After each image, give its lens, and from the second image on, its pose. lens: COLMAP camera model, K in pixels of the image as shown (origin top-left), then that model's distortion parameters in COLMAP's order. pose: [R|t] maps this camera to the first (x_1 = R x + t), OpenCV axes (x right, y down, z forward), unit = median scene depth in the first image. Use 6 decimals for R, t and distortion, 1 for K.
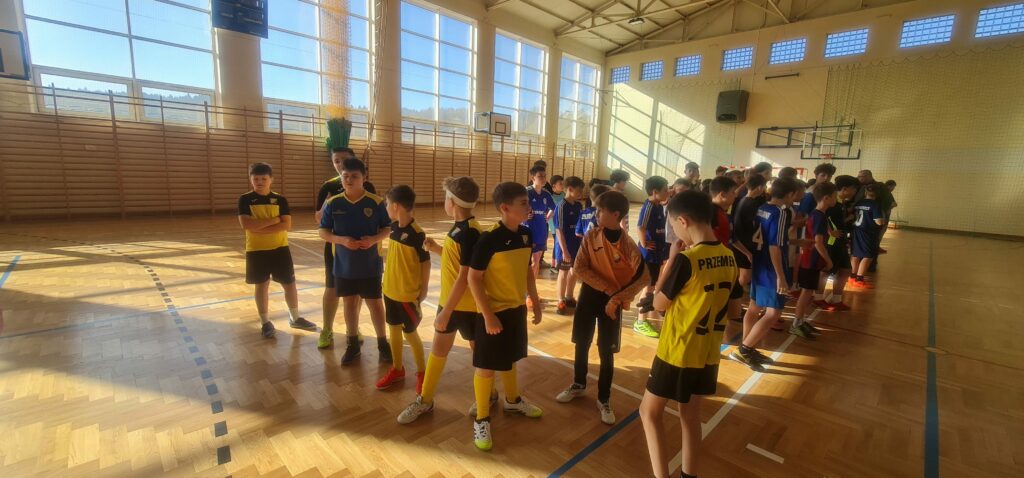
lens RADIAL K [[419.5, 0, 517.9], [0, 419.5, 239.1], [0, 0, 1]] dist [-0.002747, 0.002155]
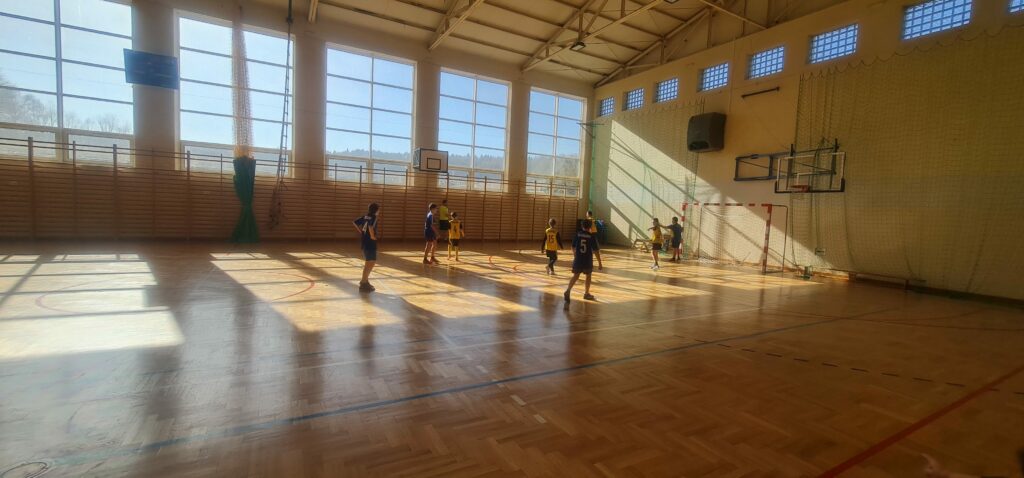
lens RADIAL K [[419.5, 0, 518.1], [0, 419.5, 240.3], [0, 0, 1]] dist [-0.002747, 0.002155]
pose [[0.961635, 0.023436, -0.273330, 0.449095], [-0.051196, 0.994172, -0.094877, -0.007233], [0.269514, 0.105230, 0.957230, 0.147939]]
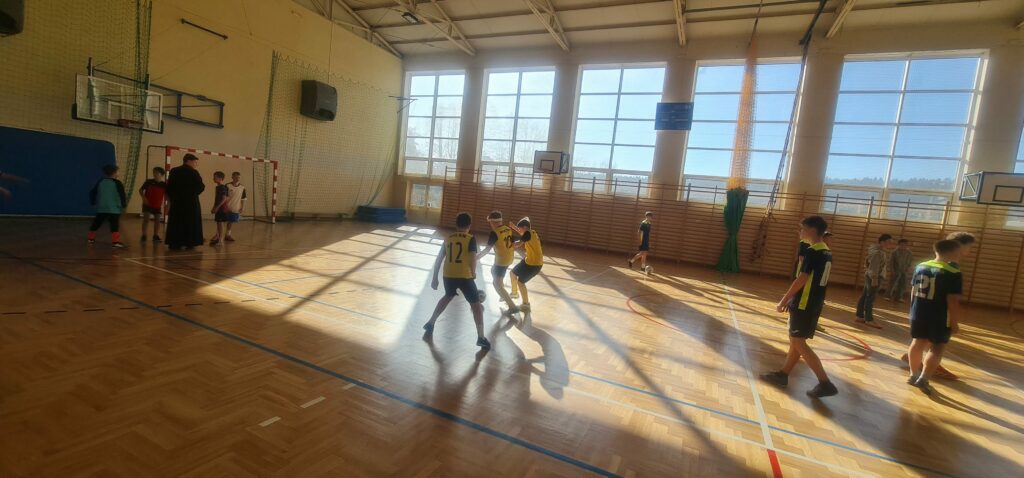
lens RADIAL K [[419.5, 0, 518.1], [0, 419.5, 238.0], [0, 0, 1]] dist [-0.002747, 0.002155]
pose [[0.341612, 0.071295, -0.937133, 0.337286], [-0.243300, 0.969837, -0.014907, -0.004604], [0.907803, 0.233097, 0.348654, 0.104160]]
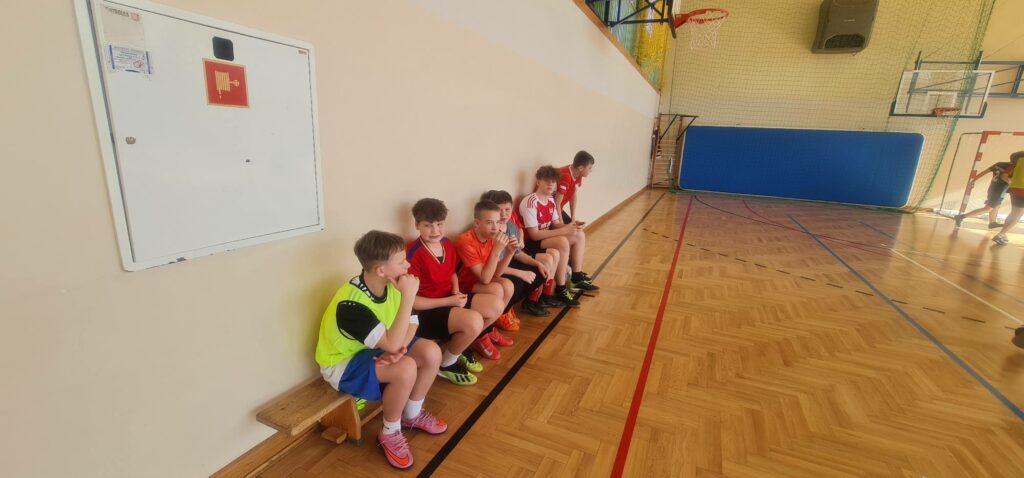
lens RADIAL K [[419.5, 0, 520.0], [0, 419.5, 236.8], [0, 0, 1]] dist [-0.002747, 0.002155]
pose [[-0.928567, -0.001020, -0.371164, 0.307920], [-0.145764, 0.920657, 0.362137, -0.002979], [0.341345, 0.390371, -0.855040, 0.123814]]
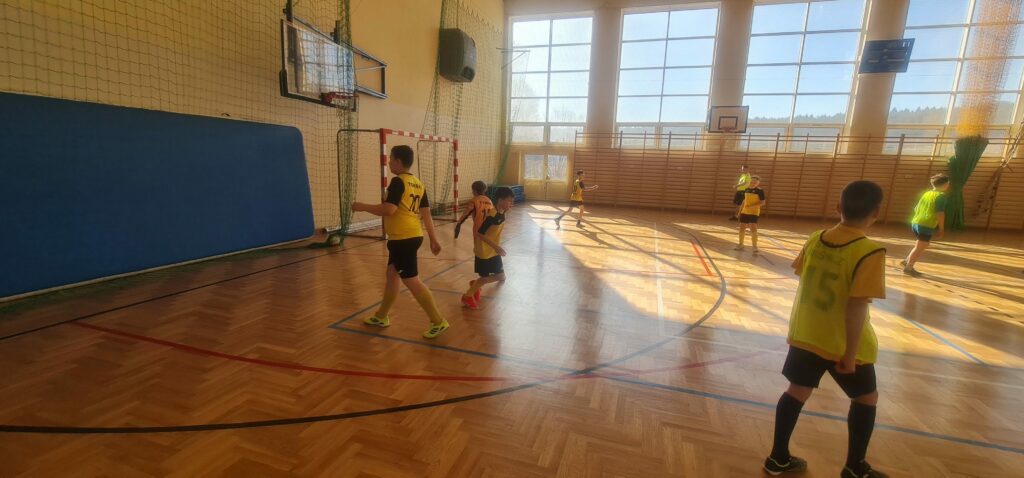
lens RADIAL K [[419.5, 0, 518.2], [0, 419.5, 238.9], [0, 0, 1]] dist [-0.002747, 0.002155]
pose [[0.461718, 0.129686, -0.877495, -0.019786], [-0.160687, 0.985116, 0.061042, 0.047638], [0.872351, 0.112818, 0.475685, -0.297291]]
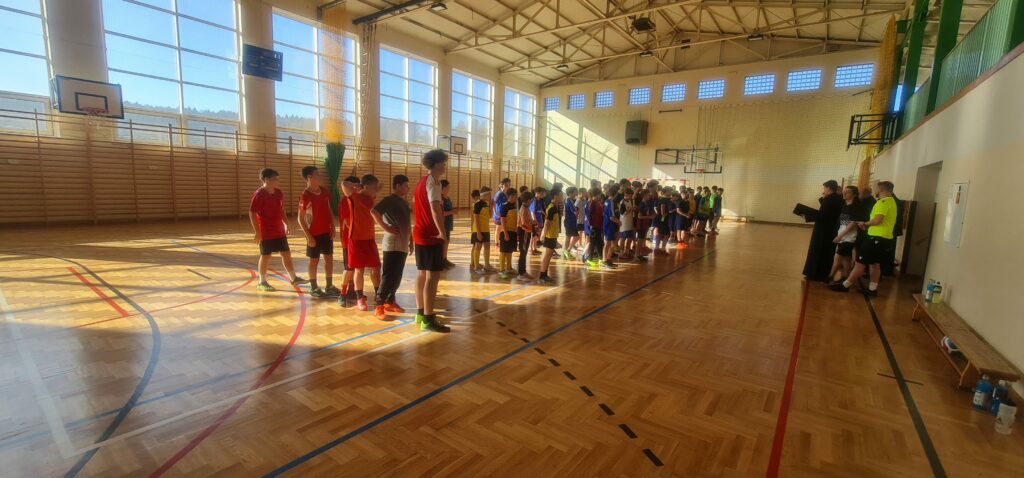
lens RADIAL K [[419.5, 0, 517.4], [0, 419.5, 239.8], [0, 0, 1]] dist [-0.002747, 0.002155]
pose [[0.989623, -0.024744, 0.141542, -0.055785], [0.028031, 0.999381, -0.021277, 0.039384], [-0.140928, 0.025024, 0.989704, -0.265596]]
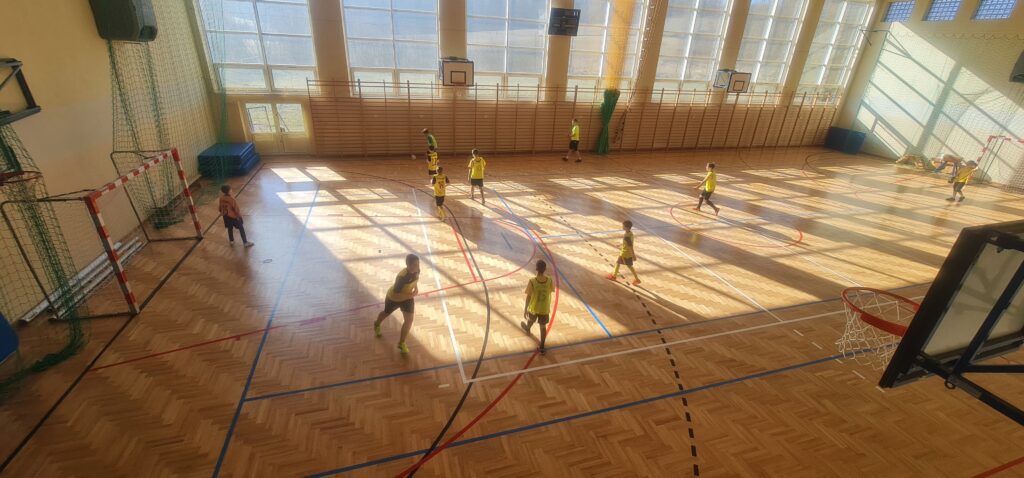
lens RADIAL K [[419.5, 0, 516.6], [0, 419.5, 238.5], [0, 0, 1]] dist [-0.002747, 0.002155]
pose [[0.884646, 0.196779, -0.422706, -0.013673], [-0.088691, 0.961045, 0.261775, -0.119113], [0.457751, -0.194088, 0.867637, -0.380339]]
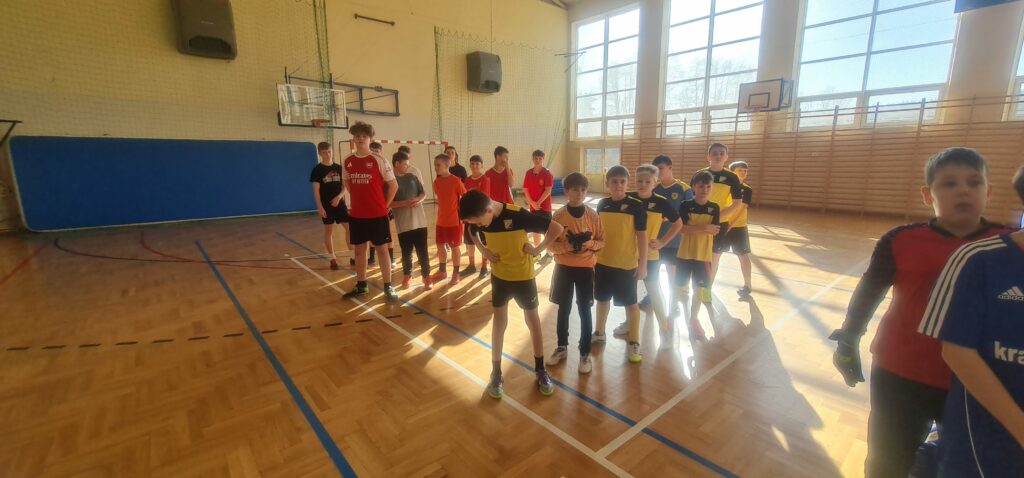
lens RADIAL K [[419.5, 0, 523.1], [0, 419.5, 236.9], [0, 0, 1]] dist [-0.002747, 0.002155]
pose [[-0.062446, 0.139498, -0.988251, 0.200396], [-0.159803, 0.976011, 0.147868, -0.012072], [0.985172, 0.167159, -0.038655, 0.133517]]
